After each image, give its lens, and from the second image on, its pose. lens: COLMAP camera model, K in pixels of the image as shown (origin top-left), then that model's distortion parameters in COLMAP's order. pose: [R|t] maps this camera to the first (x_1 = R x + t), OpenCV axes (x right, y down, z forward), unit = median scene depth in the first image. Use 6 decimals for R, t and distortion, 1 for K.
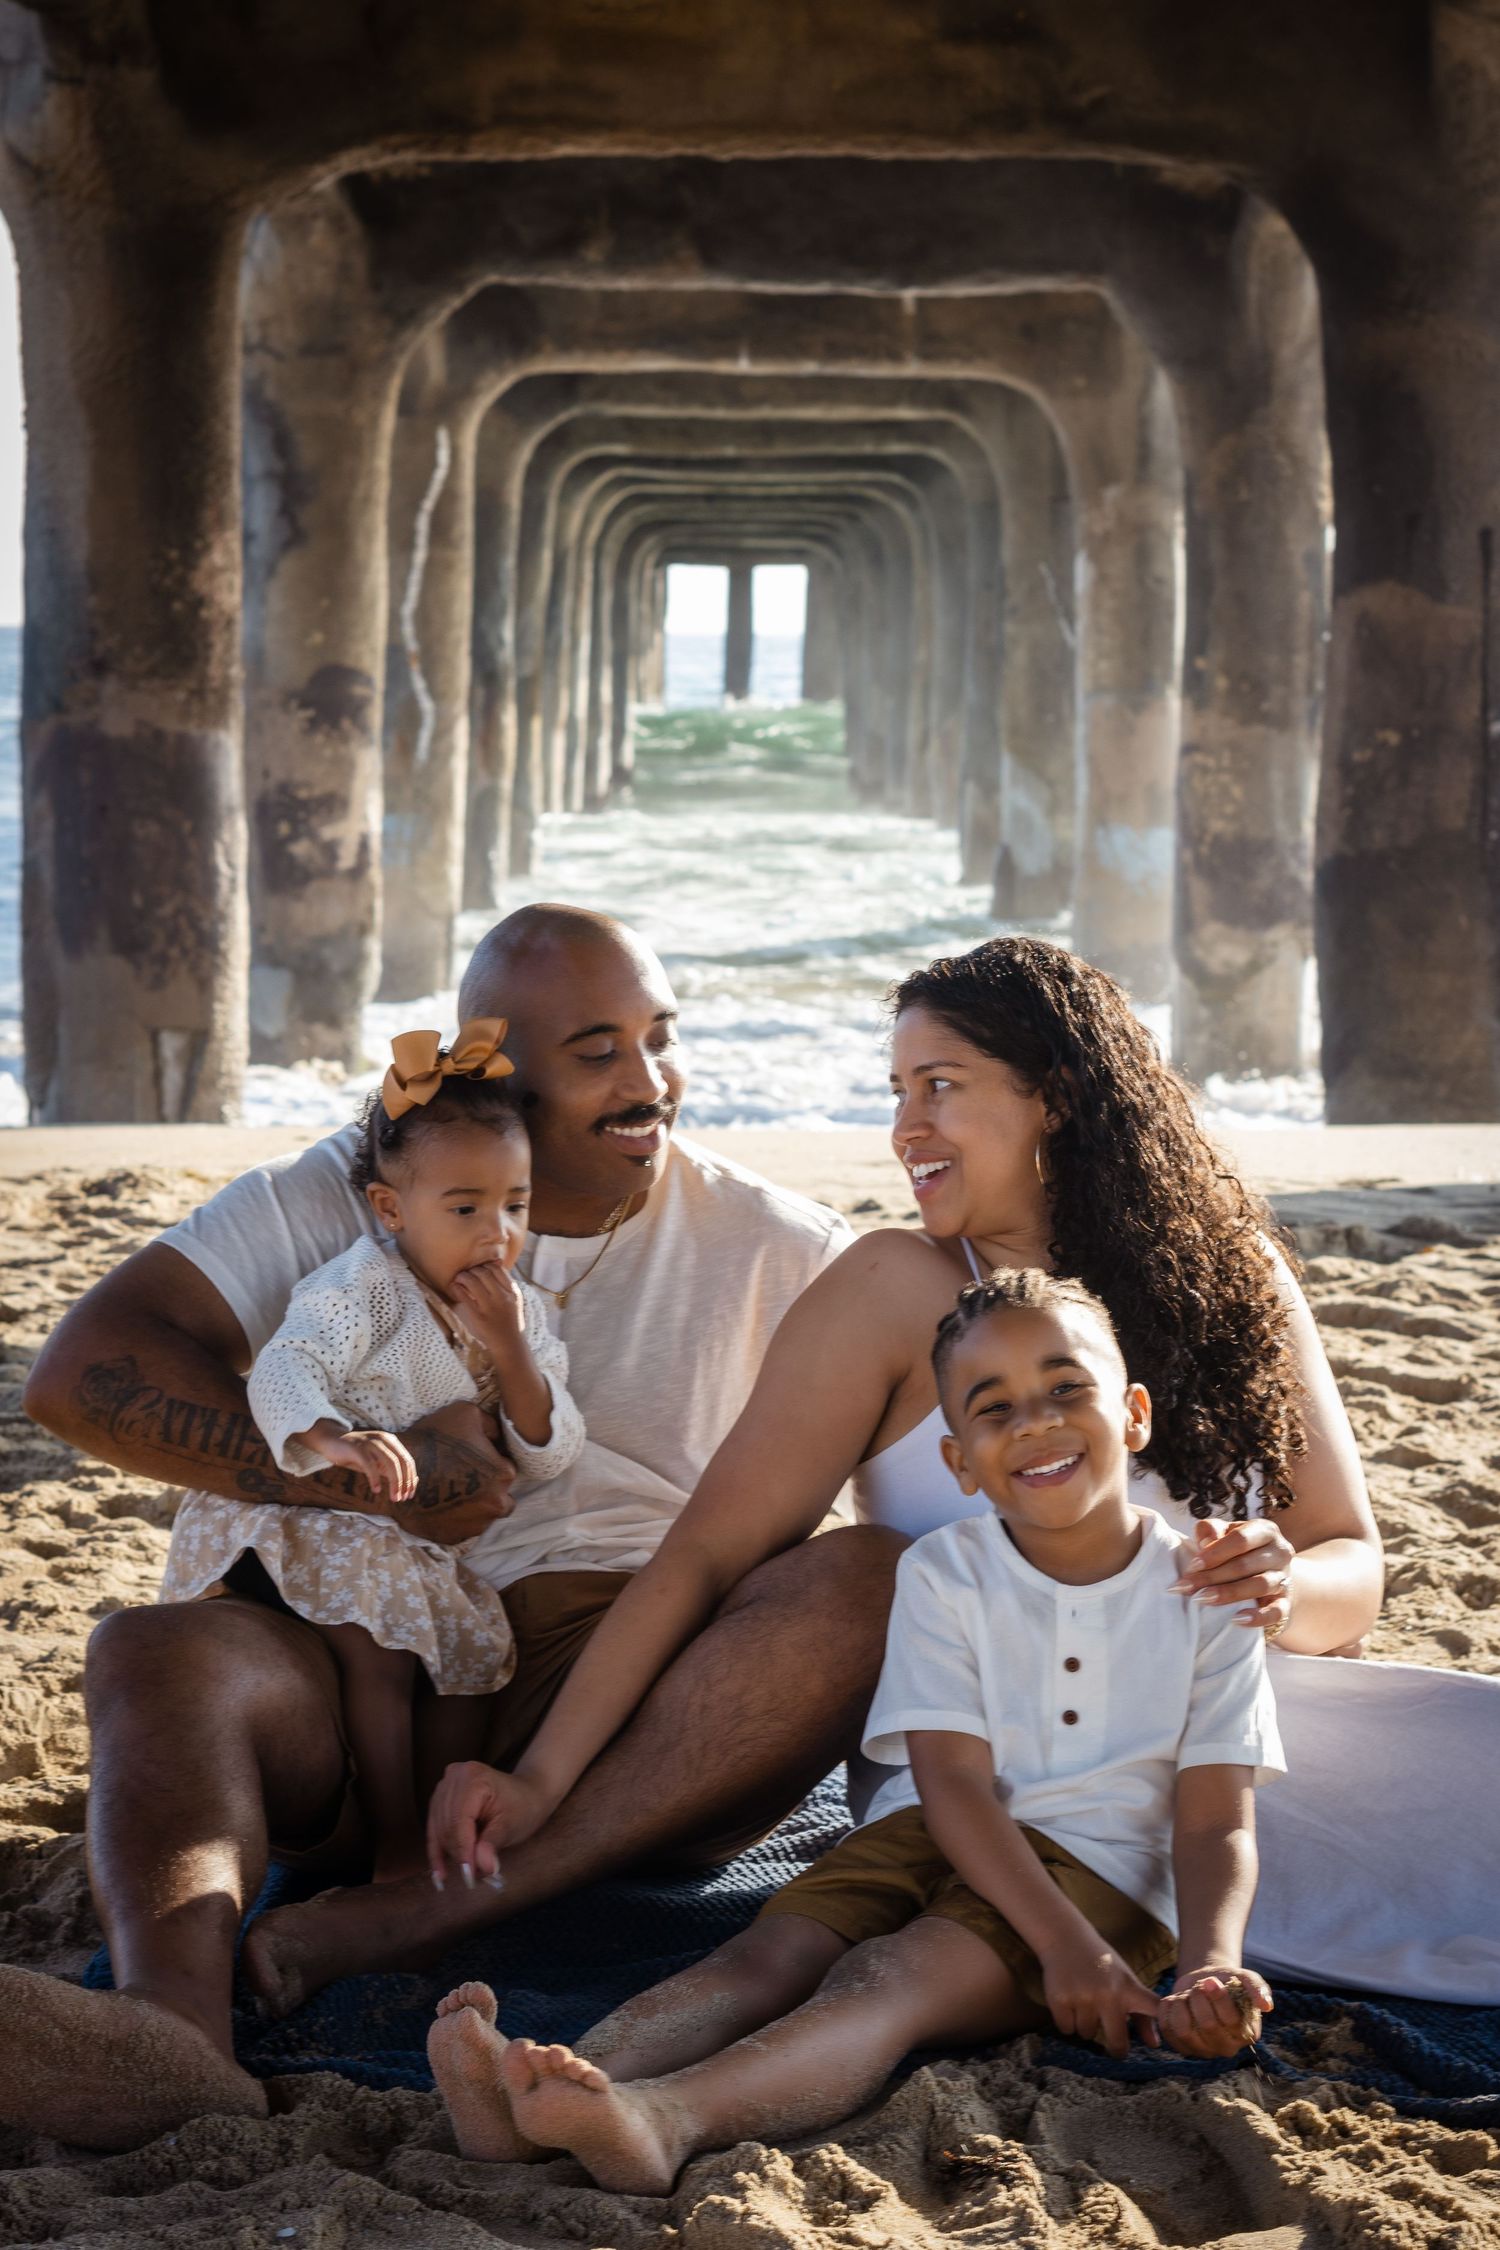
lens RADIAL K [[4850.0, 0, 735.1], [0, 4850.0, 1093.7], [0, 0, 1]] dist [-0.001852, 0.000000]
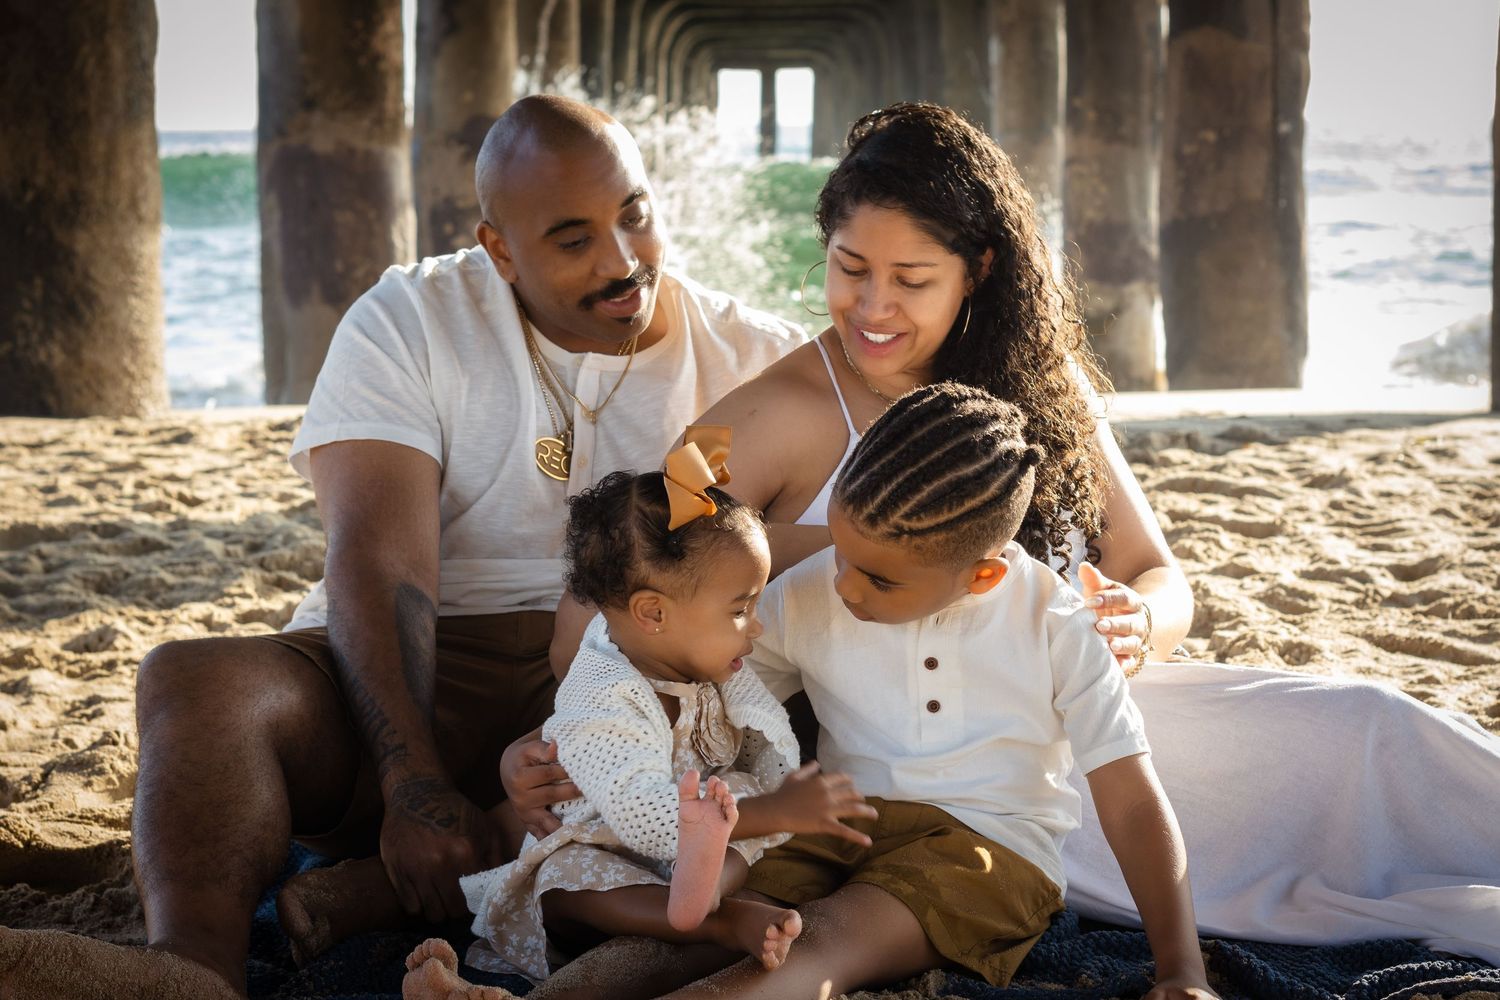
lens RADIAL K [[3233.4, 0, 744.8], [0, 3233.4, 526.4], [0, 0, 1]] dist [-0.001852, 0.000000]
pose [[0.999774, -0.019145, -0.009211, 0.004328], [0.019406, 0.999387, 0.029154, 0.011376], [0.008647, -0.029326, 0.999532, 0.039633]]
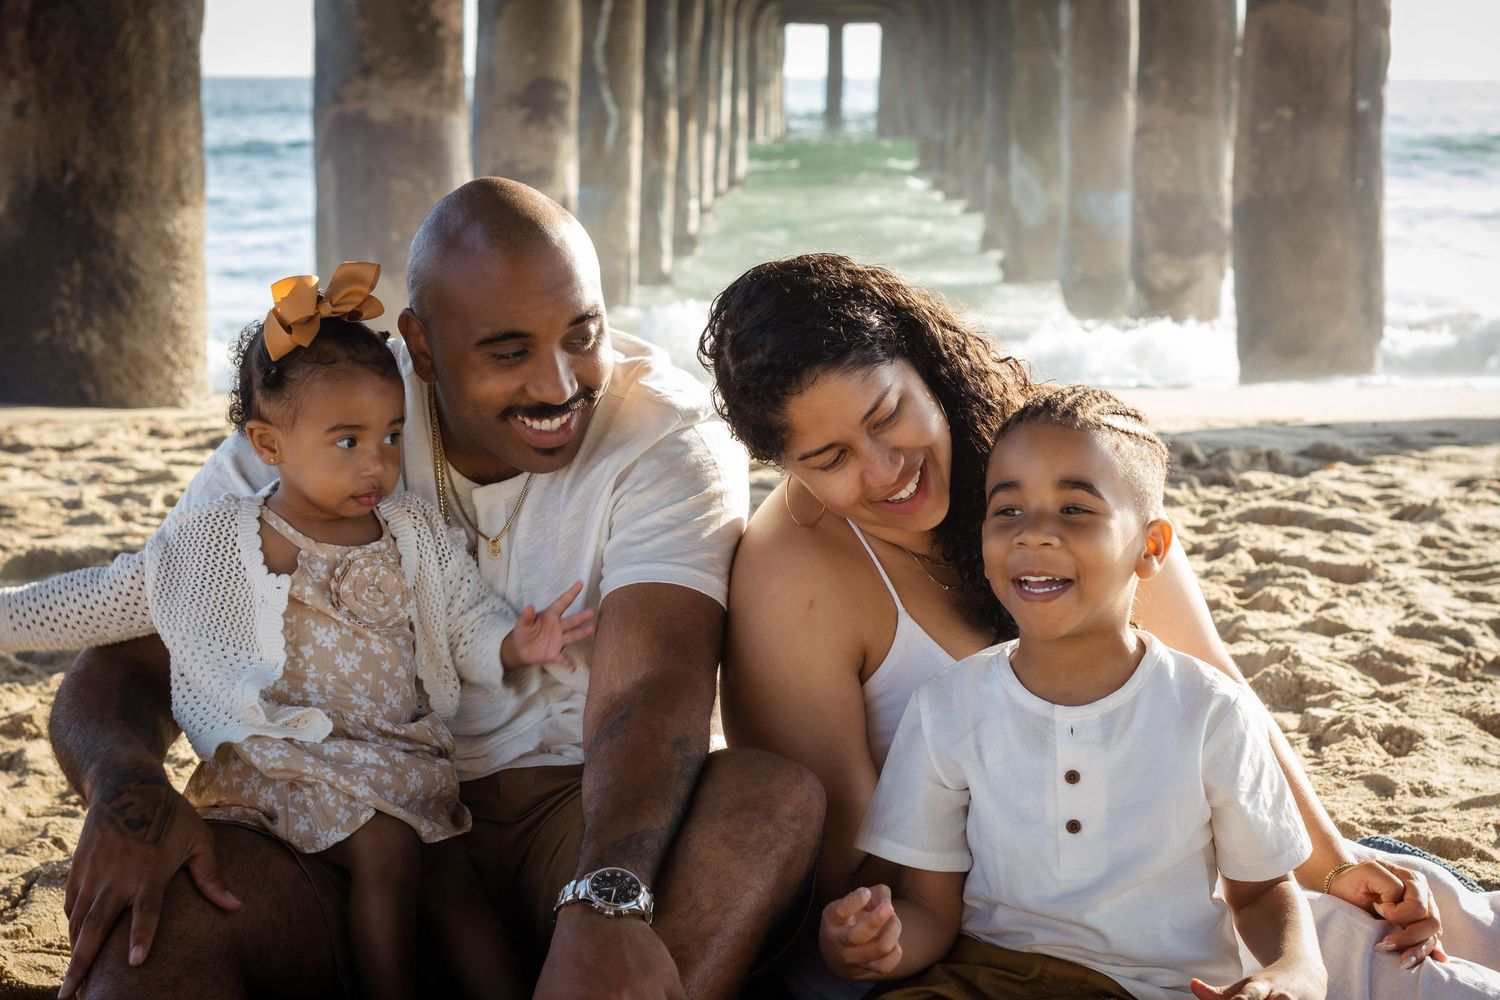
lens RADIAL K [[3233.4, 0, 750.8], [0, 3233.4, 523.0], [0, 0, 1]] dist [-0.001852, 0.000000]
pose [[0.999631, -0.006105, -0.026478, 0.004604], [0.007226, 0.999073, 0.042446, 0.004141], [0.026194, -0.042621, 0.998748, 0.057999]]
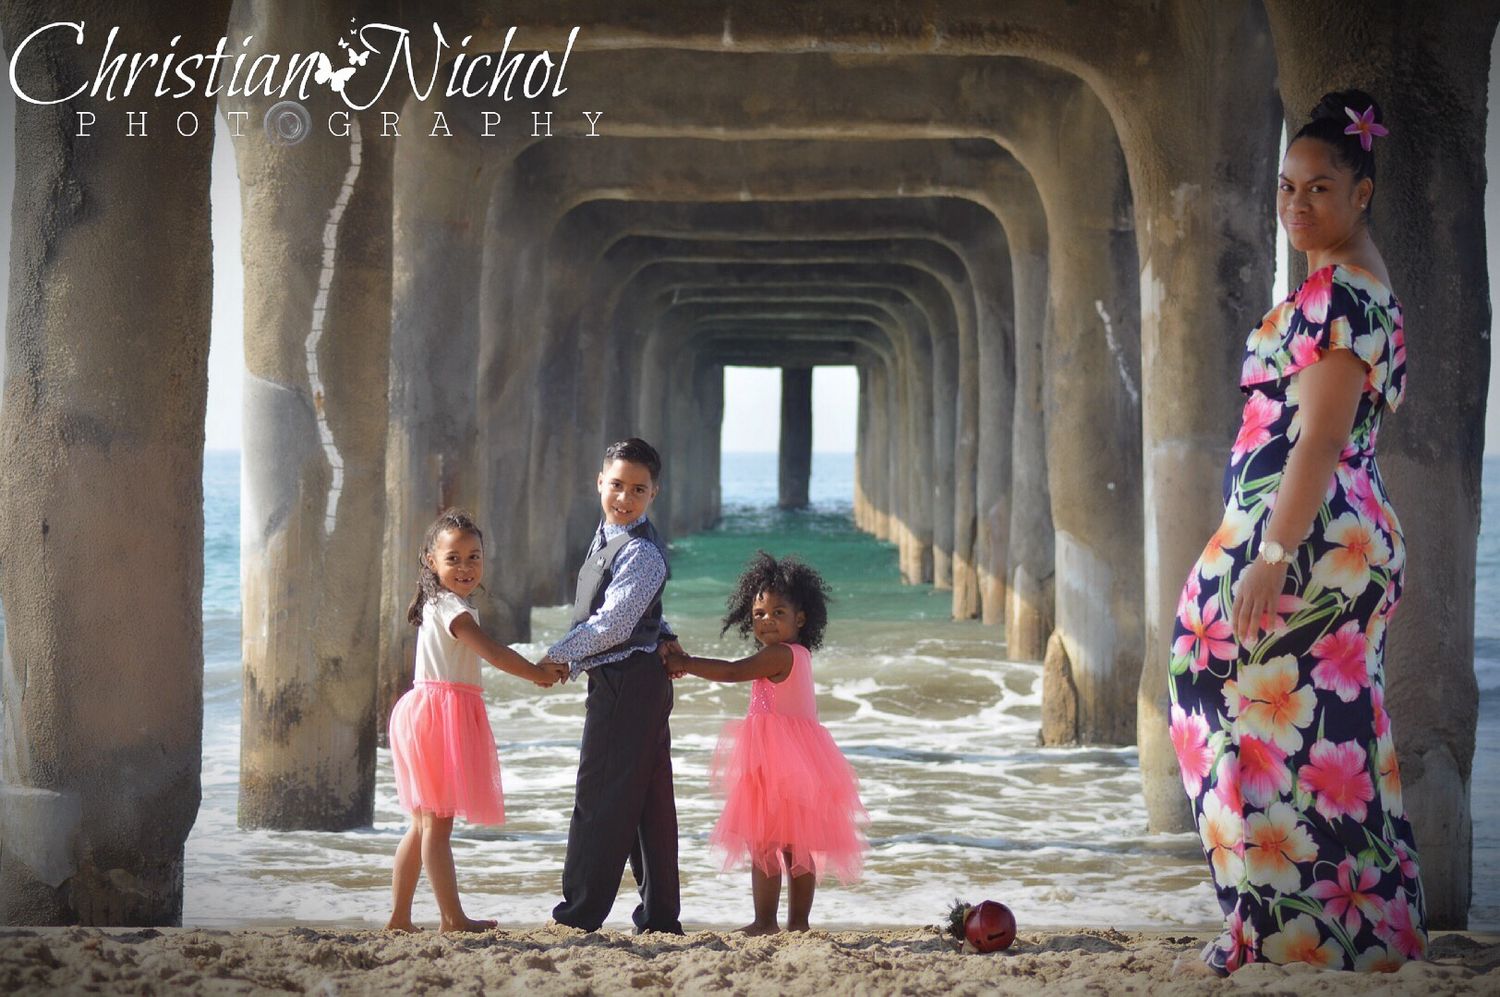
lens RADIAL K [[4732.2, 0, 747.8], [0, 4732.2, 493.5], [0, 0, 1]] dist [0.376727, 0.000000]
pose [[0.999902, -0.006653, -0.012315, 0.026969], [0.005575, 0.996311, -0.085634, -0.012261], [0.012839, 0.085557, 0.996251, 0.395685]]
